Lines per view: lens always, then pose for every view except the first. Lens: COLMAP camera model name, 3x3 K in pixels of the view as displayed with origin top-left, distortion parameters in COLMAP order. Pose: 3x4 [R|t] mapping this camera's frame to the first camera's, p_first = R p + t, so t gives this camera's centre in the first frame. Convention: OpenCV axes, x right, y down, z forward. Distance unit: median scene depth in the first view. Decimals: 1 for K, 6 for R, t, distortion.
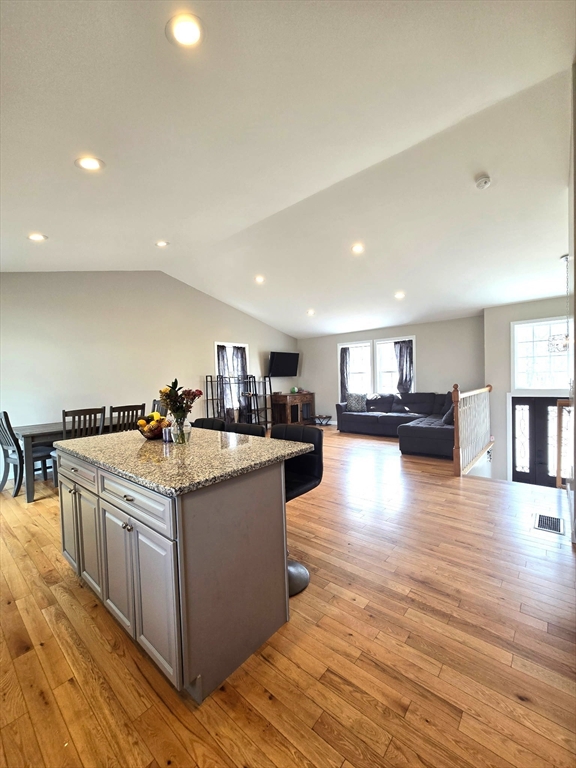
lens RADIAL K [[309.9, 0, 288.0], [0, 309.9, 384.0], [0, 0, 1]] dist [0.033446, 0.000393]
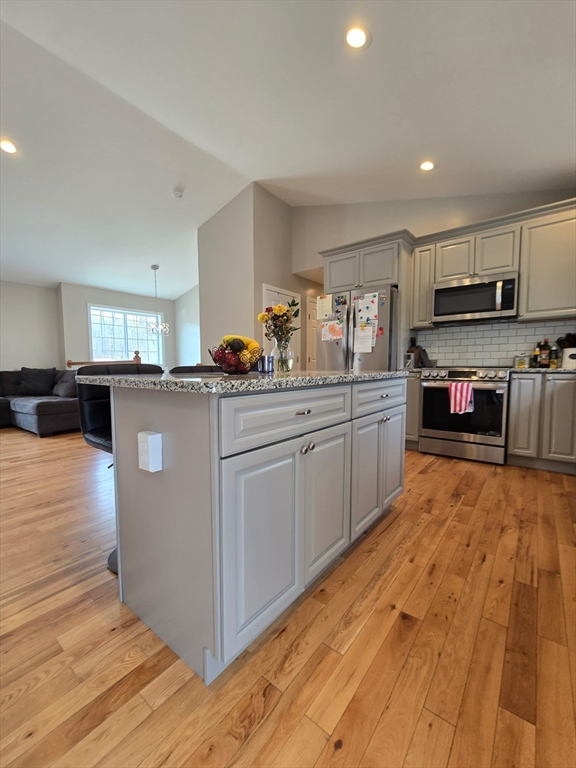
lens RADIAL K [[309.9, 0, 288.0], [0, 309.9, 384.0], [0, 0, 1]] dist [0.033446, 0.000393]
pose [[-0.037932, -0.023285, 0.999009, -0.442567], [0.027110, 0.999337, 0.024322, 0.076354], [-0.998913, 0.028006, -0.037276, 0.375878]]
